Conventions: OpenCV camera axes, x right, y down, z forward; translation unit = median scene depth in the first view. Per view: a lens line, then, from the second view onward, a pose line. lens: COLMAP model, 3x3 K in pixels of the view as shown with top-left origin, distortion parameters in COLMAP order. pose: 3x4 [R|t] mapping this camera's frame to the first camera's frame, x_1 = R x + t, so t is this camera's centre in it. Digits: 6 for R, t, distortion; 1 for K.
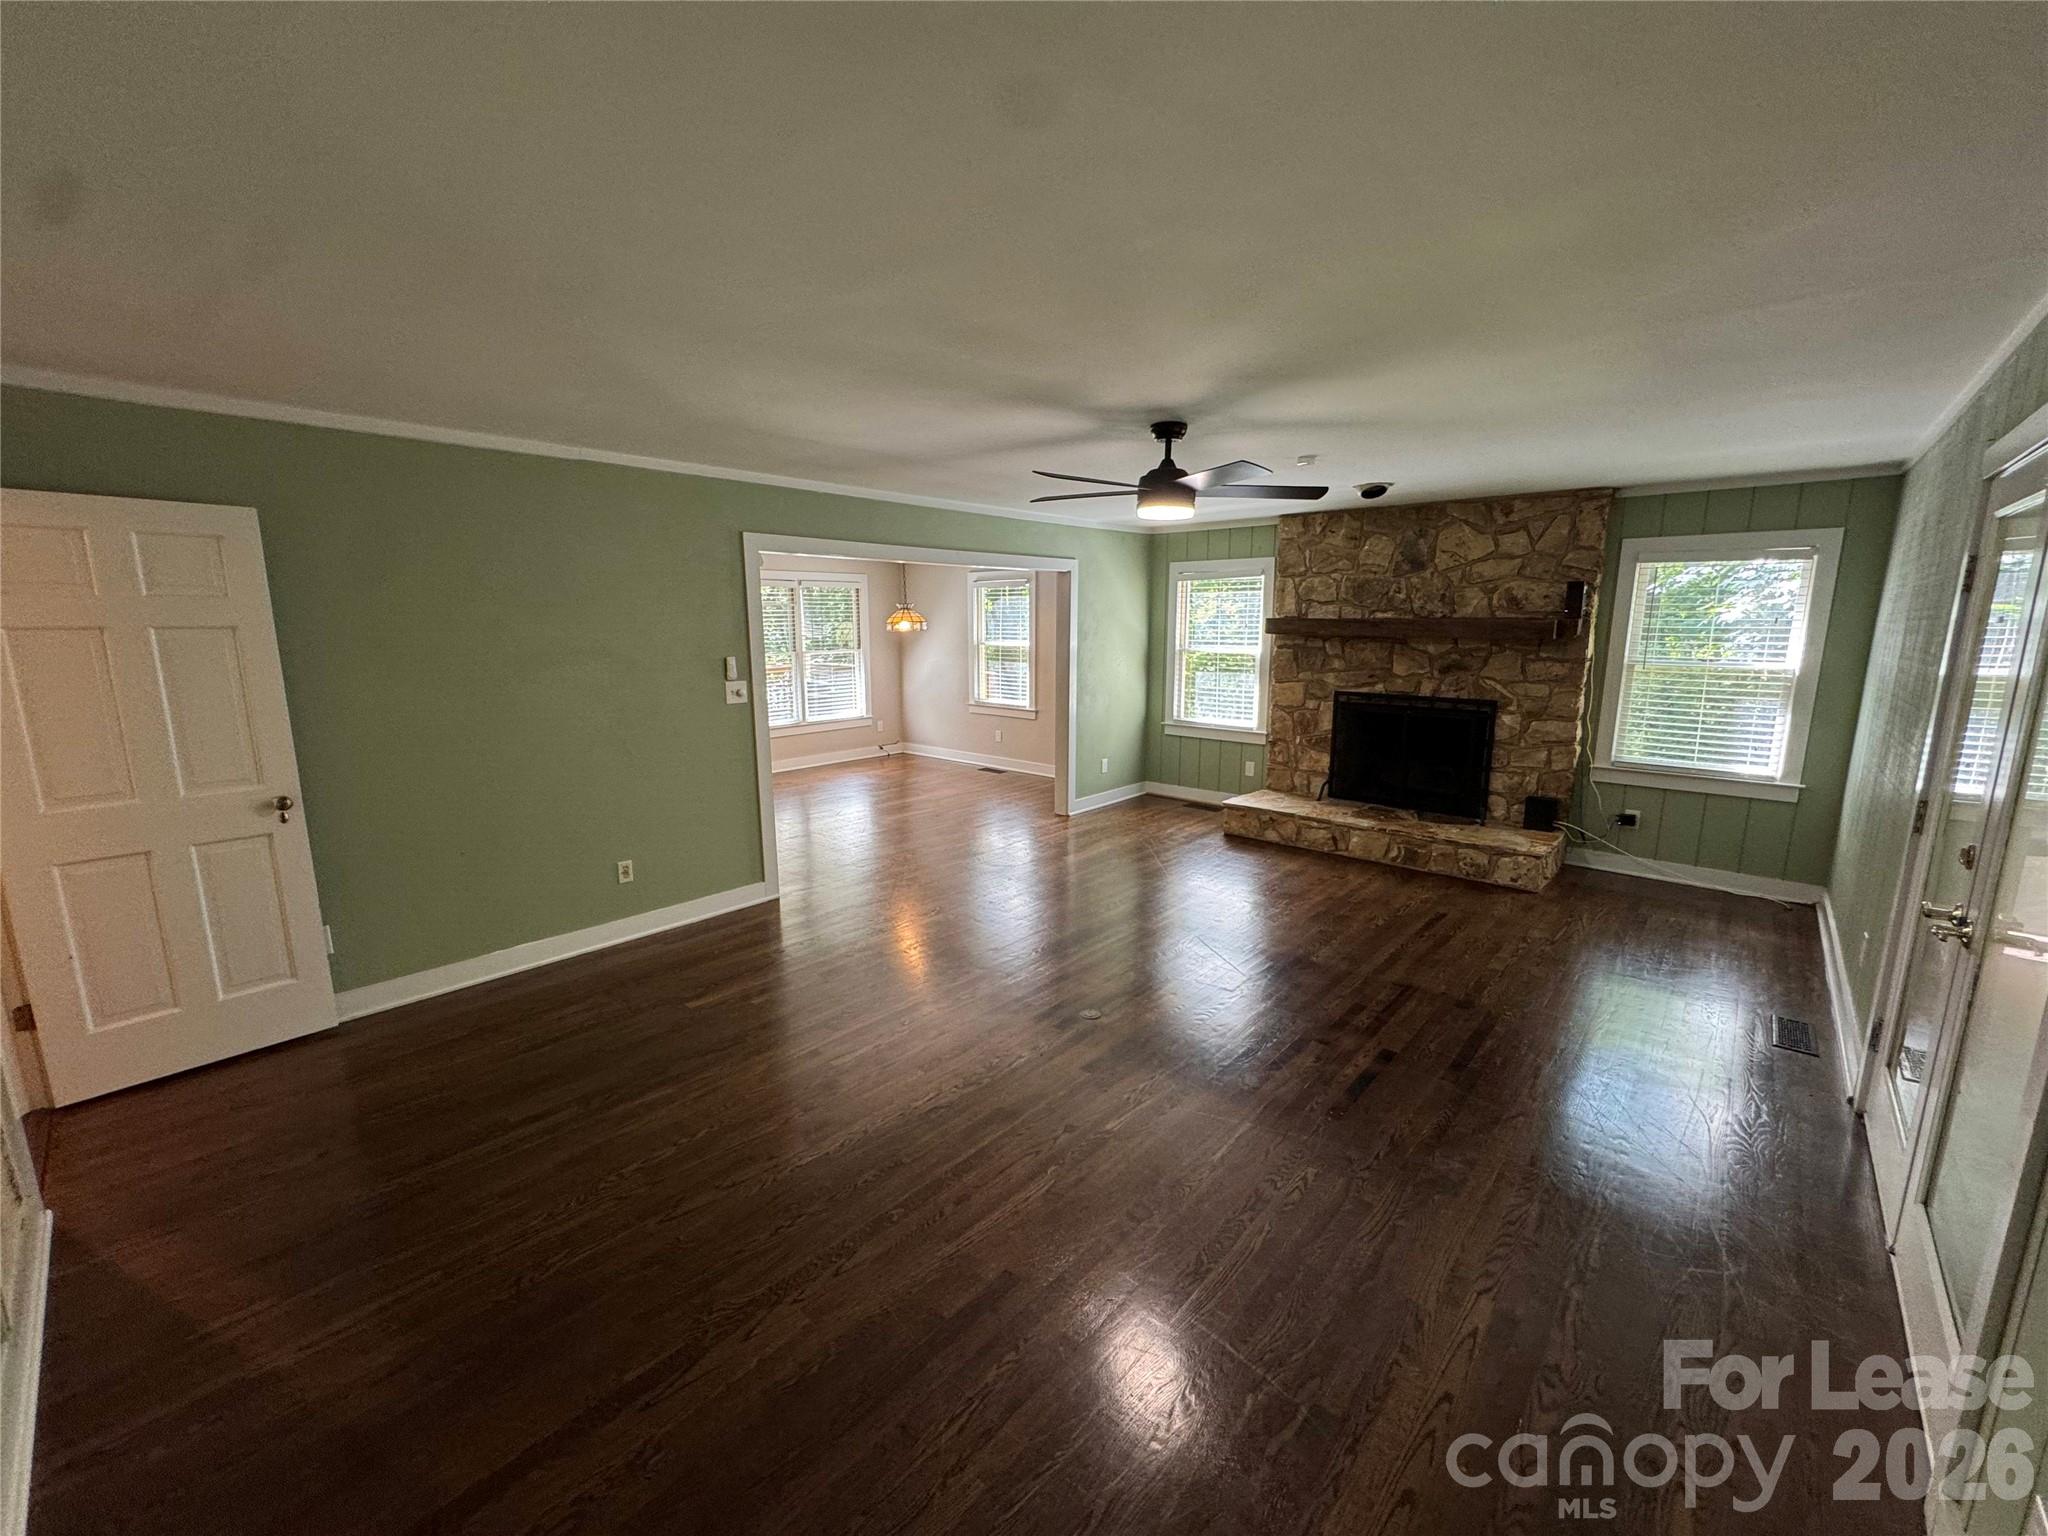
lens RADIAL K [[815.7, 0, 1020.9], [0, 815.7, 765.5], [0, 0, 1]] dist [-0.003964, -0.000187]
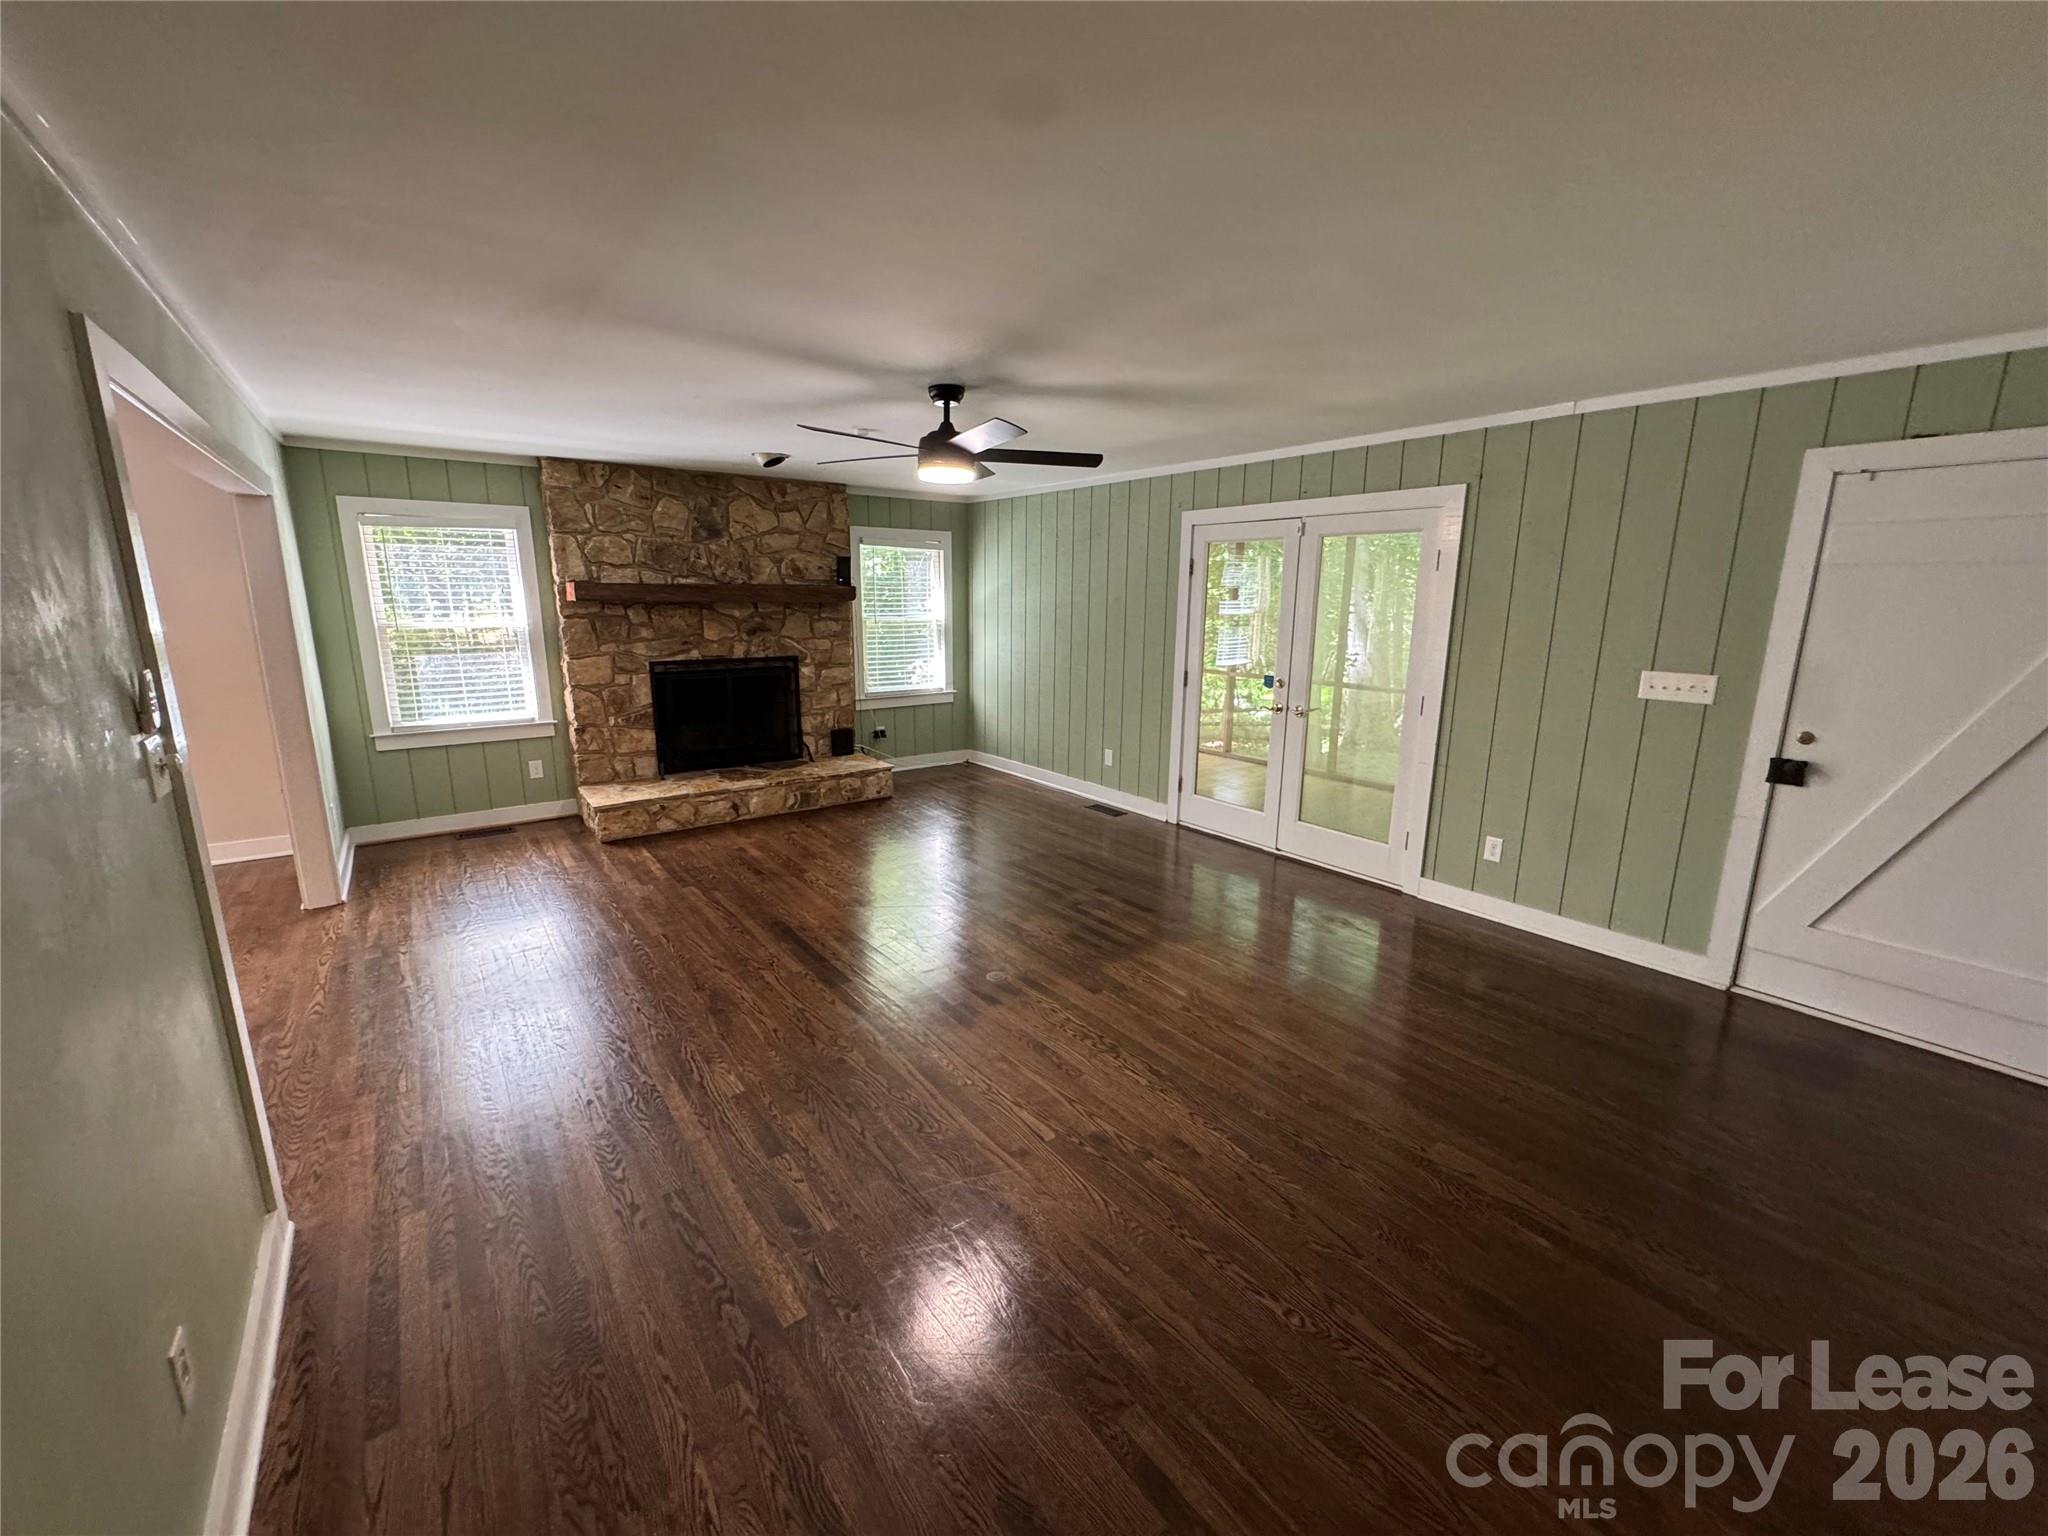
lens RADIAL K [[815.7, 0, 1024.1], [0, 815.7, 769.4], [0, 0, 1]] dist [-0.003964, -0.000187]
pose [[0.185884, -0.205131, 0.960921, -0.500433], [0.167361, 0.970284, 0.174755, -0.068864], [-0.968214, 0.128336, 0.214691, 0.435996]]
